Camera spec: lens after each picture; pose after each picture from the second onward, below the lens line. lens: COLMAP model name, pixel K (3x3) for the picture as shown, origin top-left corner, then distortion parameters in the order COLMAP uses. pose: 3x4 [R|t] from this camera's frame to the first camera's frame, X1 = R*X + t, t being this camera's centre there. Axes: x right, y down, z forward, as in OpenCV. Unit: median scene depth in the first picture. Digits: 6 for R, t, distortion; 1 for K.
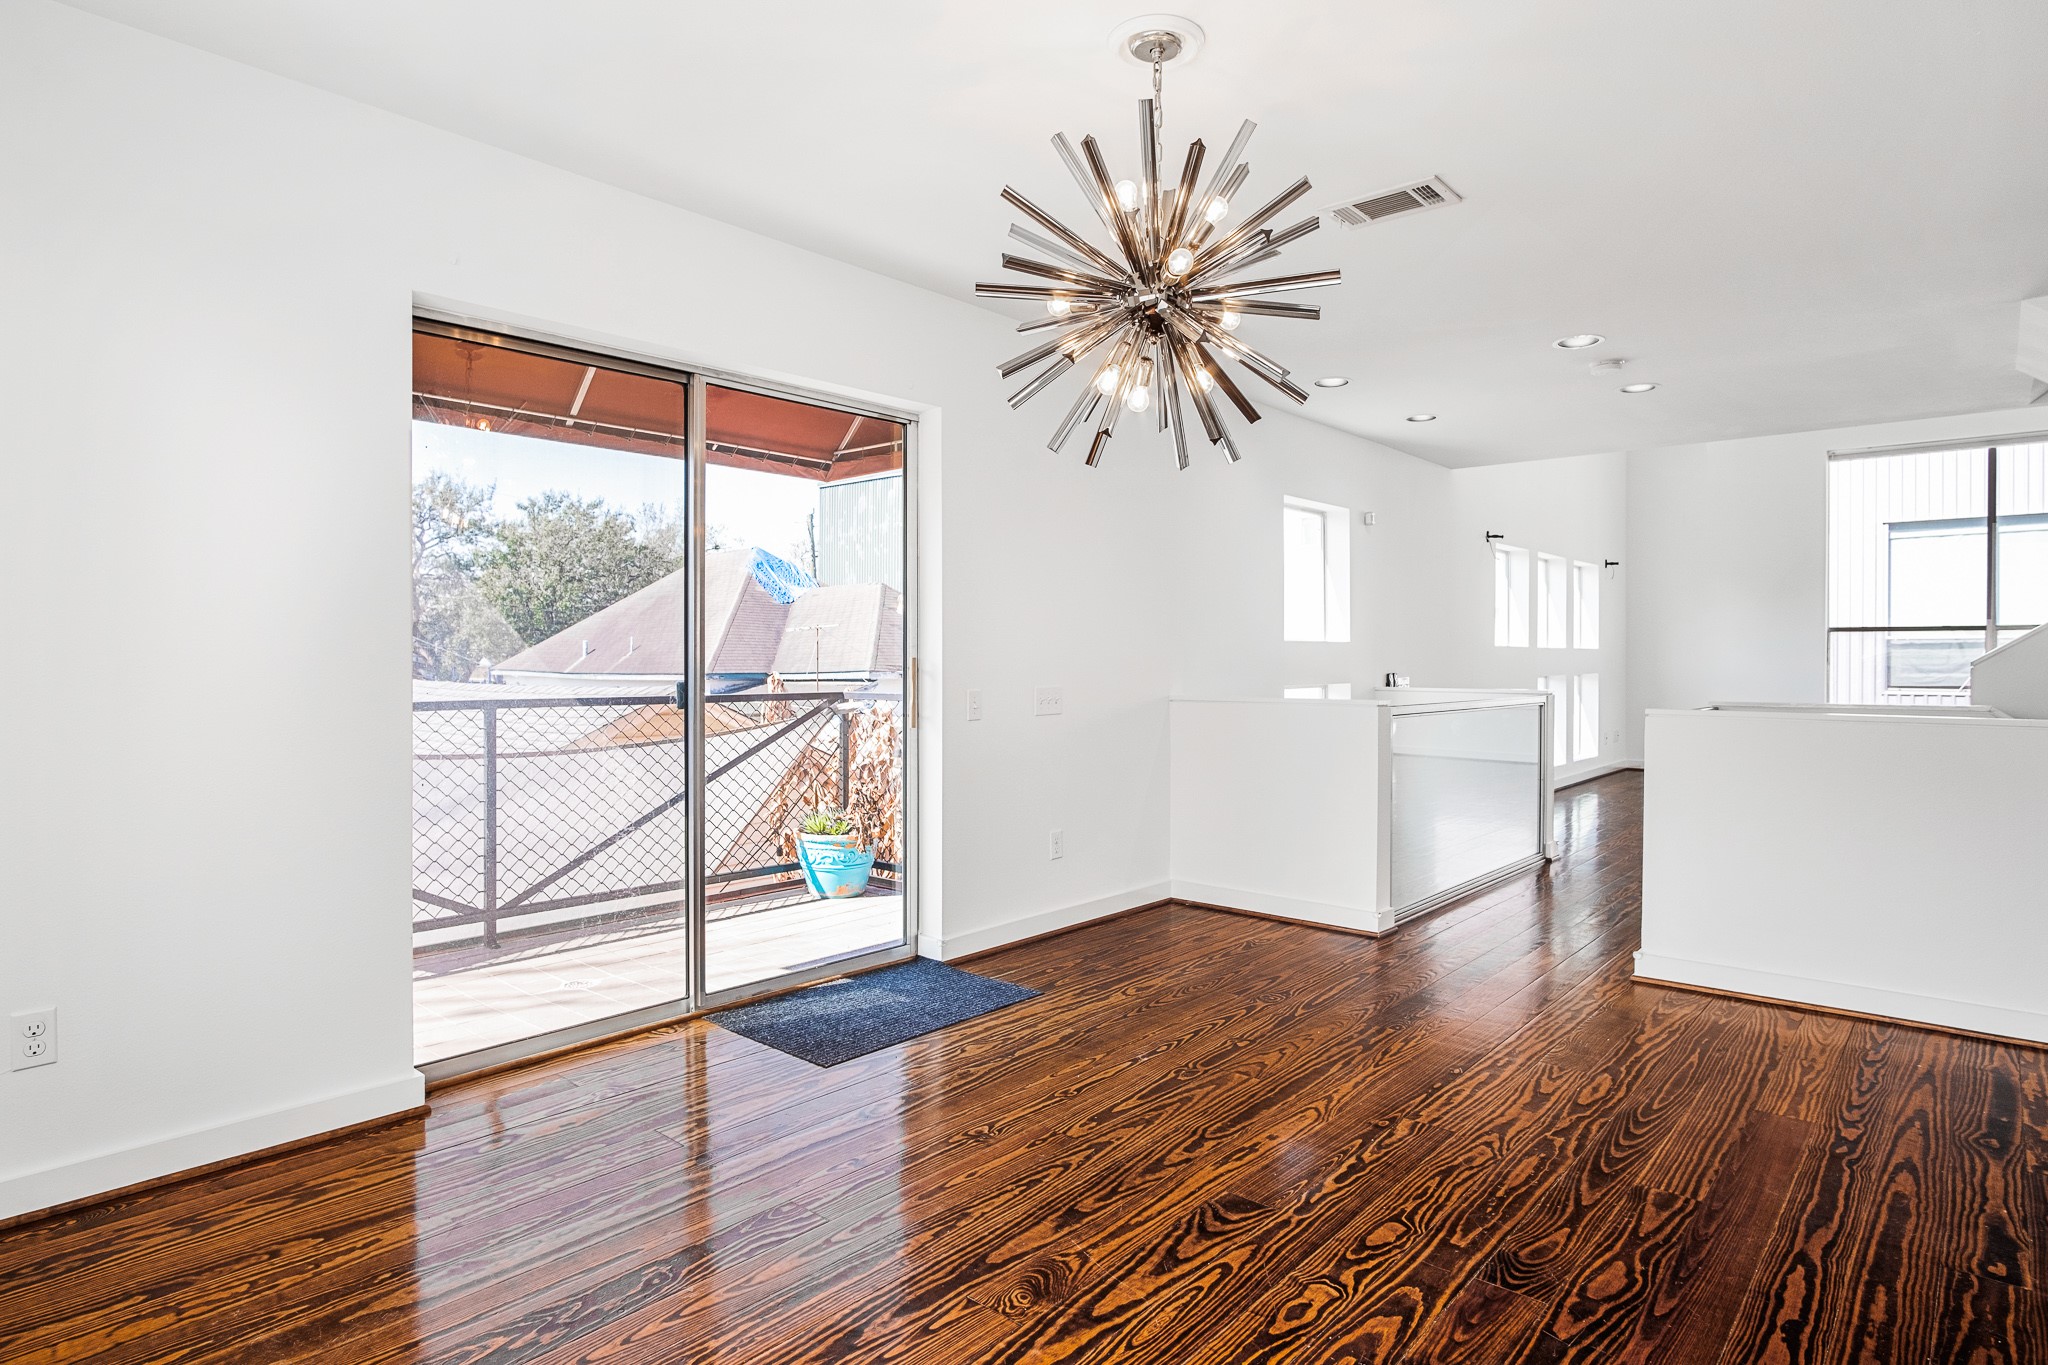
lens RADIAL K [[1112.4, 0, 1025.2], [0, 1112.4, 661.8], [0, 0, 1]] dist [-0.033577, 0.010782]
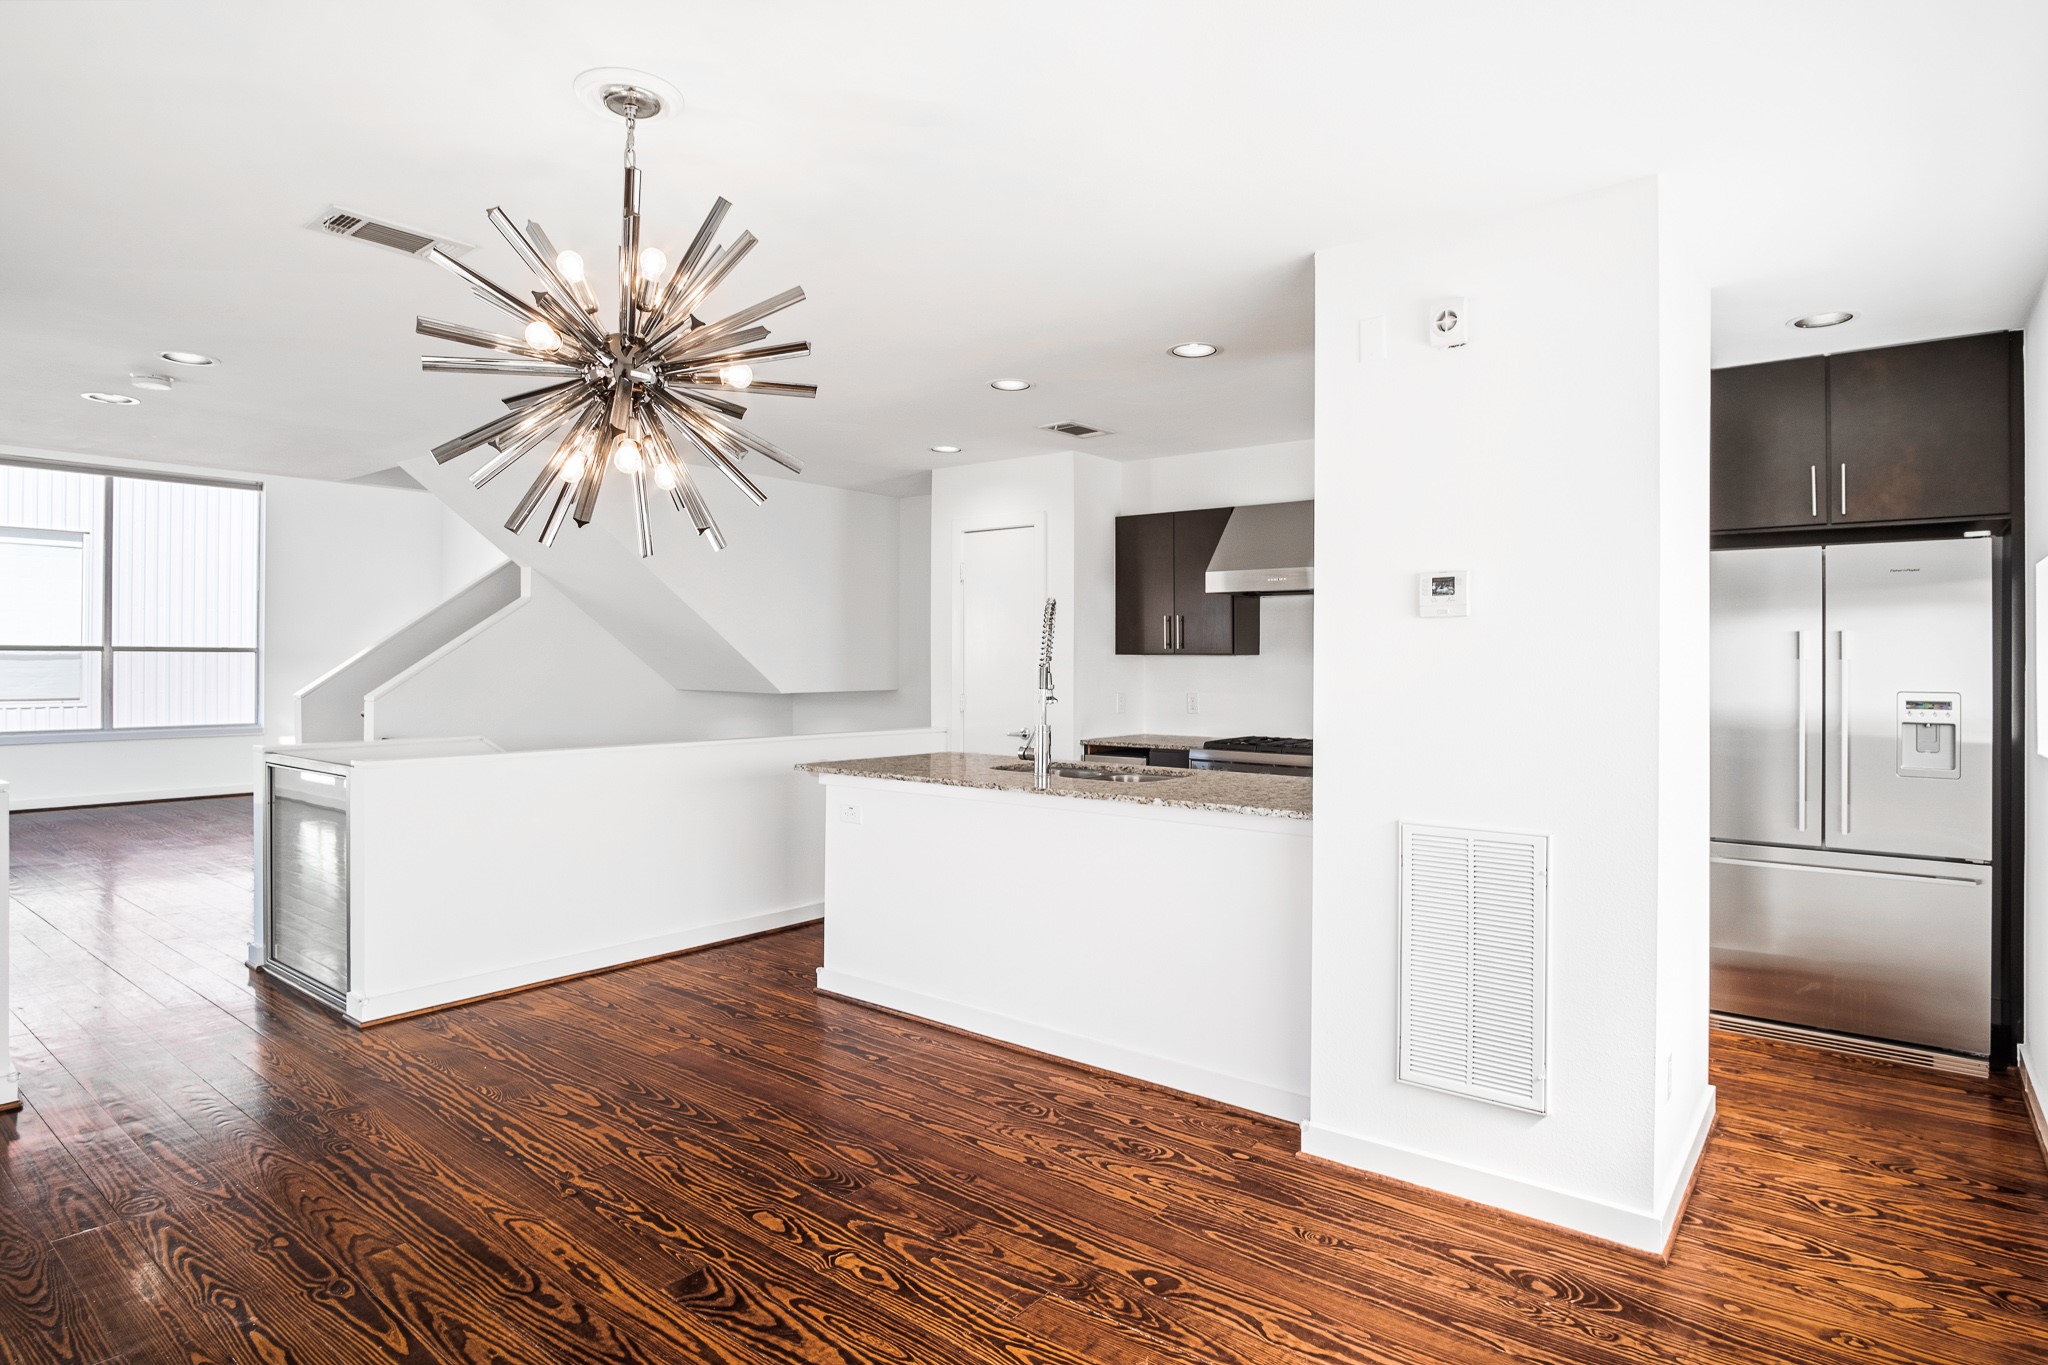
lens RADIAL K [[1112.4, 0, 1025.2], [0, 1112.4, 661.8], [0, 0, 1]] dist [-0.033577, 0.010782]
pose [[-0.050644, -0.001941, 0.998715, -0.870510], [-0.002029, 0.999996, 0.001840, -0.094748], [-0.998715, -0.001934, -0.050648, 0.761366]]
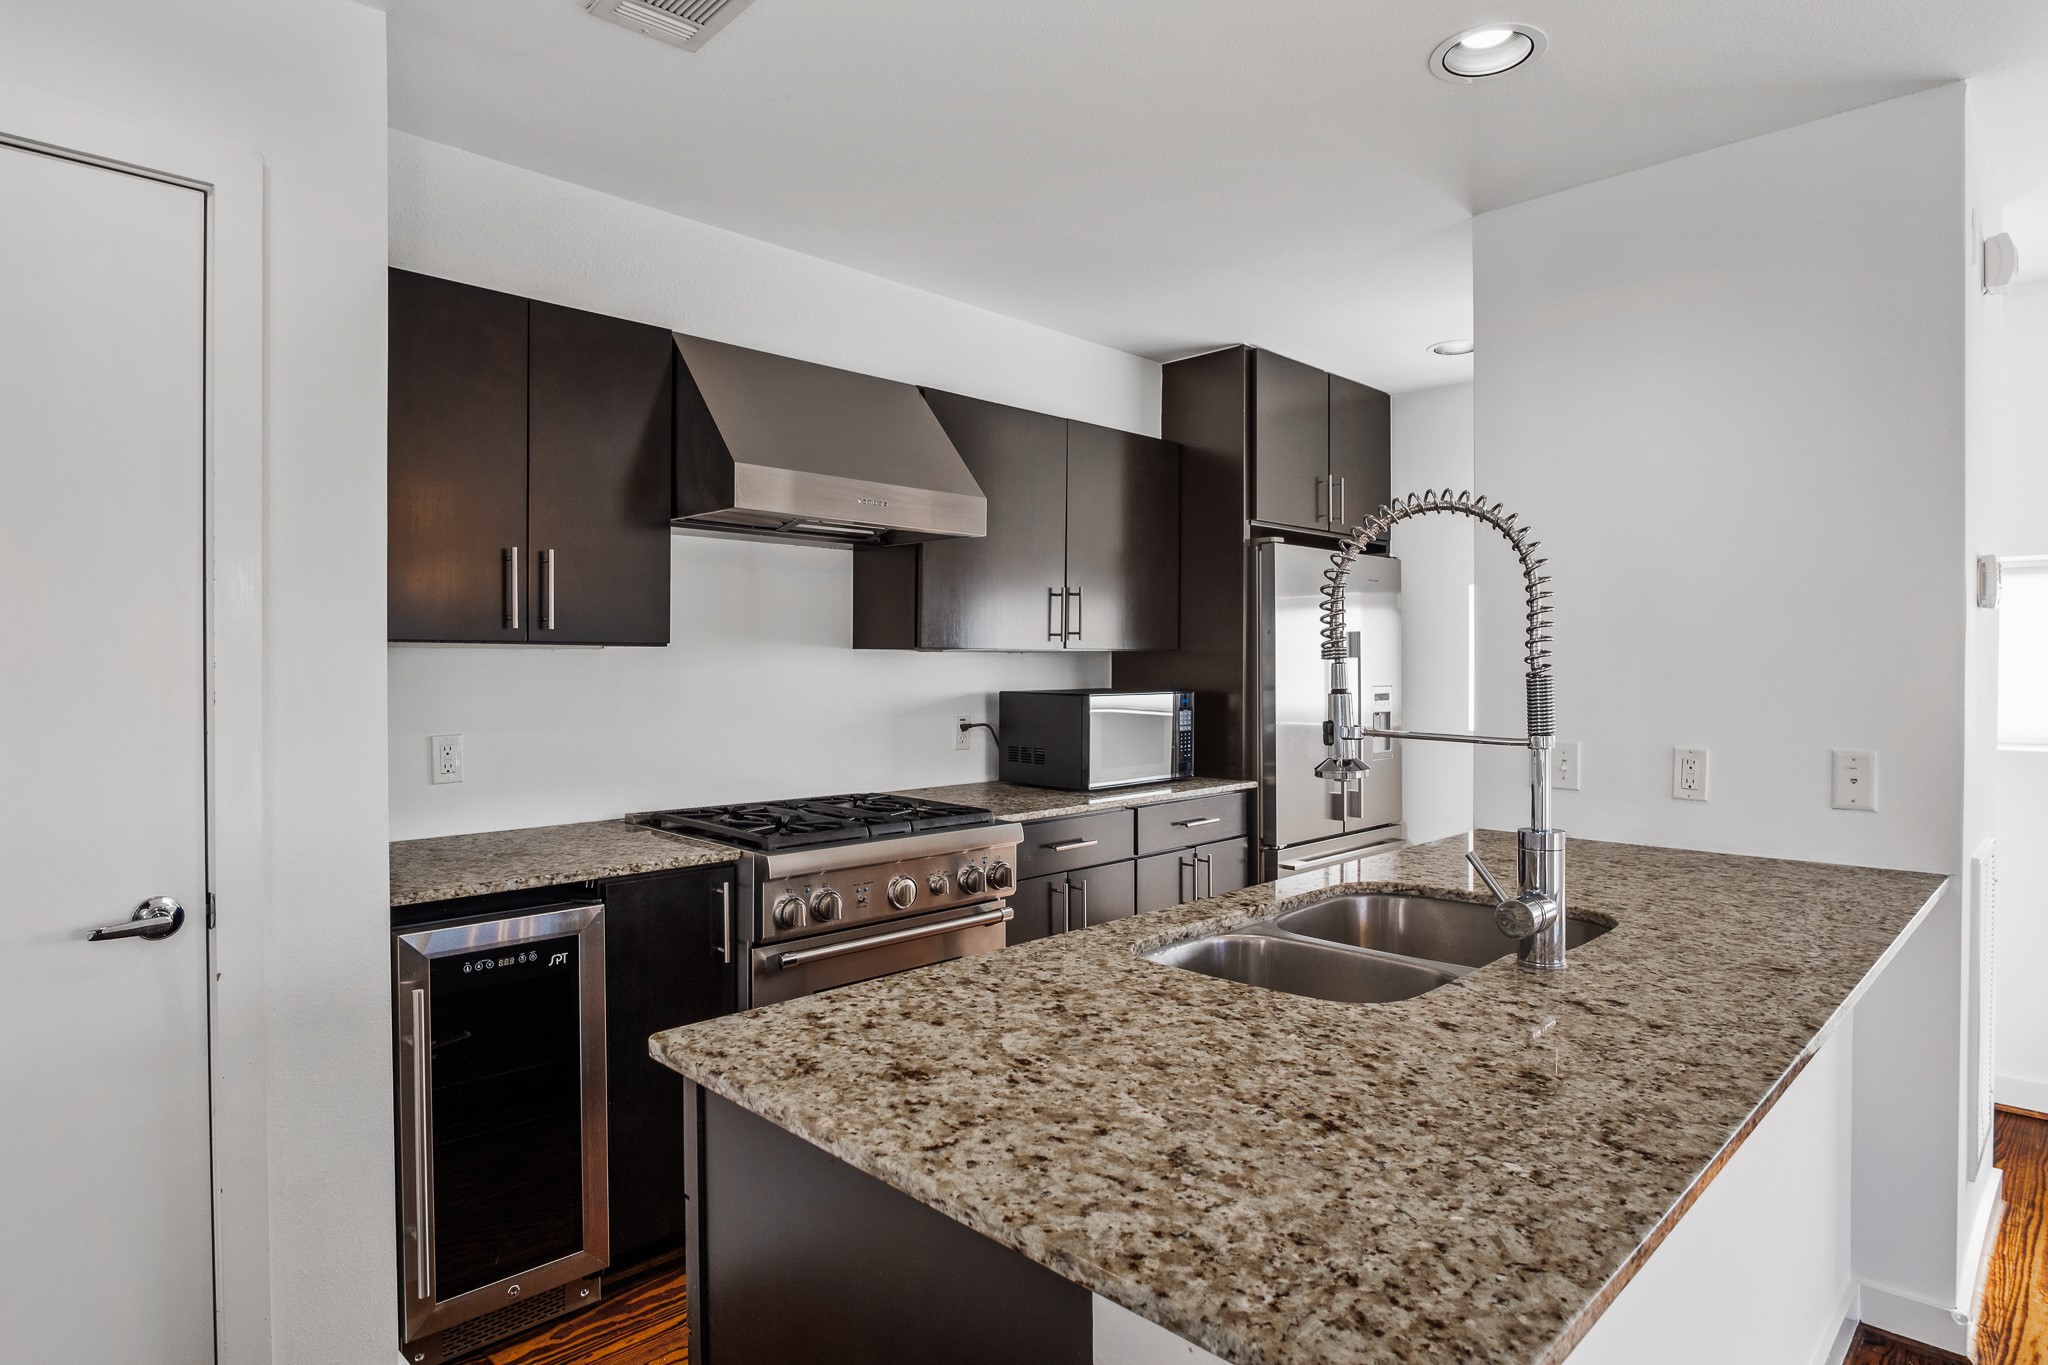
lens RADIAL K [[1131.4, 0, 1024.0], [0, 1131.4, 682.5], [0, 0, 1]] dist [-0.033802, 0.013303]
pose [[-0.998378, -0.003786, 0.056803, 1.198594], [-0.002839, 0.999856, 0.016733, -0.090467], [-0.056859, 0.016545, -0.998245, 1.348249]]
